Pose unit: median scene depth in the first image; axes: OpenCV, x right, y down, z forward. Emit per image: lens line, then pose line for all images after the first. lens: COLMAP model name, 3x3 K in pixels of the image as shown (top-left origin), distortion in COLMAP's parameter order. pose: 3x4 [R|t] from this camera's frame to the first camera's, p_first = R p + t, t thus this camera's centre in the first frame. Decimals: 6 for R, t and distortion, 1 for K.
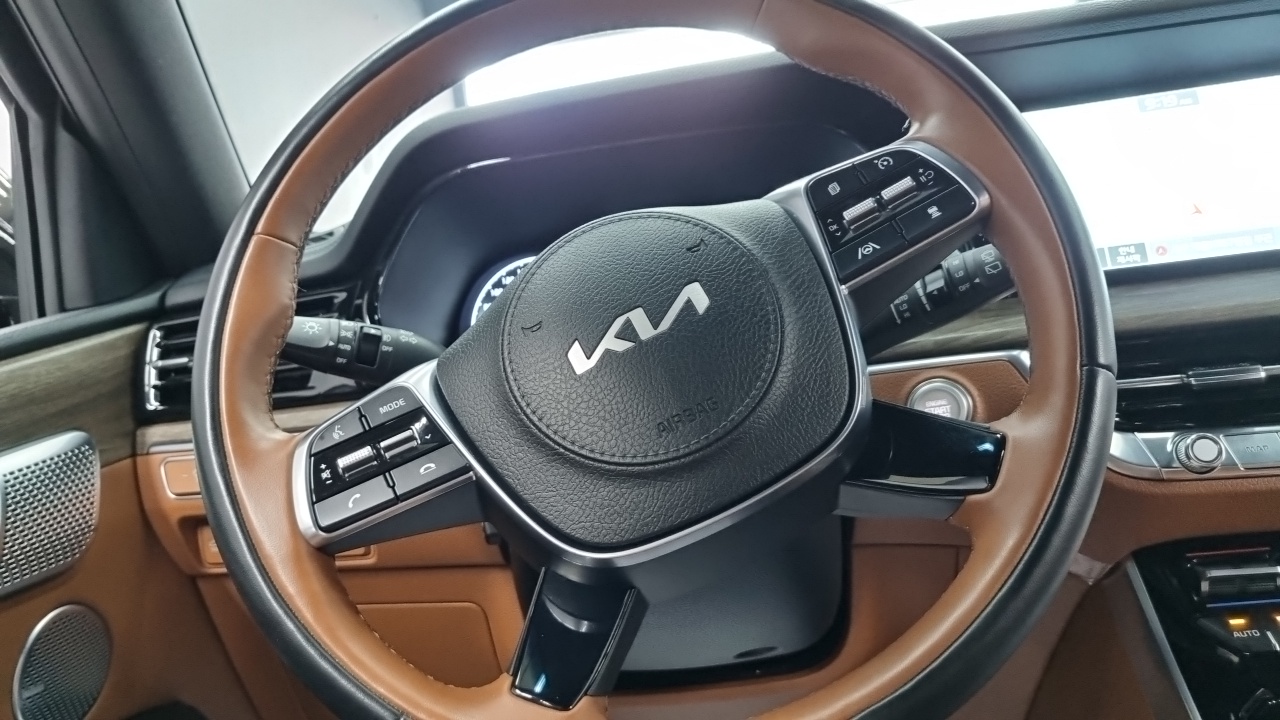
lens RADIAL K [[989.5, 0, 639.3], [0, 989.5, 362.3], [0, 0, 1]] dist [0.027237, 0.009547]
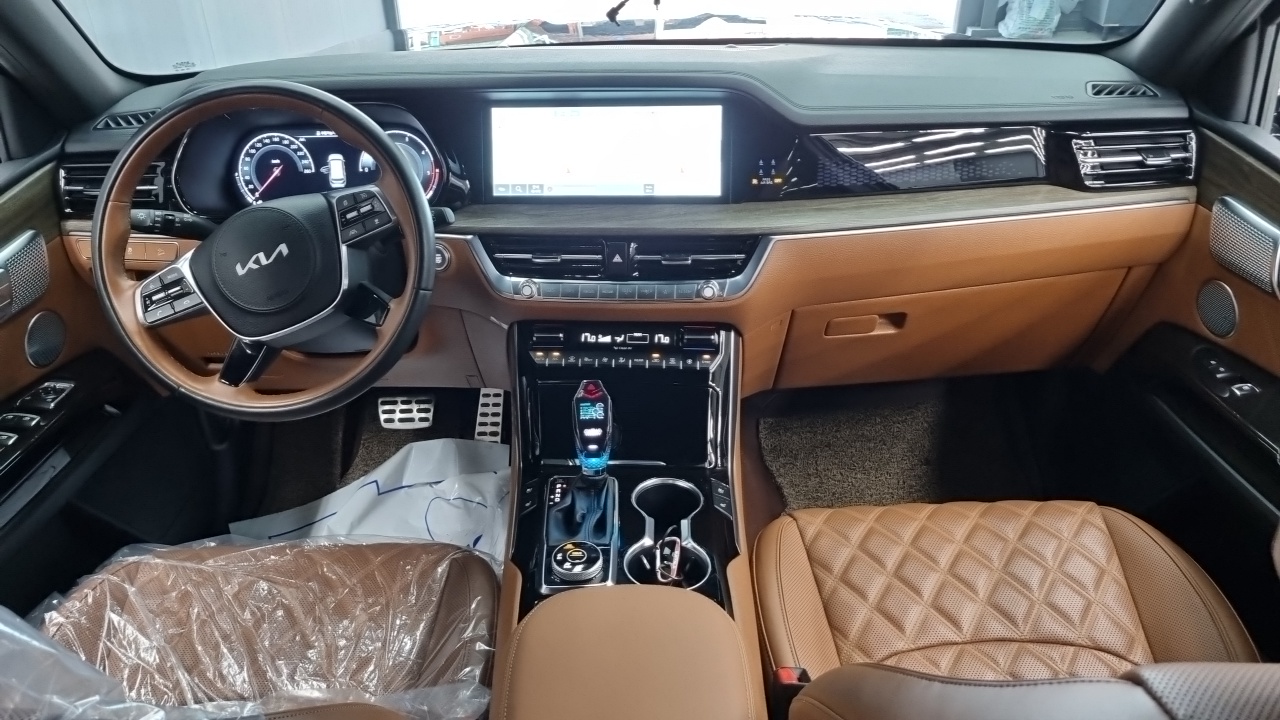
lens RADIAL K [[989.5, 0, 646.1], [0, 989.5, 356.2], [0, 0, 1]] dist [0.027237, 0.009547]
pose [[0.993962, 0.052026, 0.096605, 0.763232], [-0.086051, 0.915876, 0.392130, -0.910423], [-0.068077, -0.398075, 0.914823, -1.613278]]
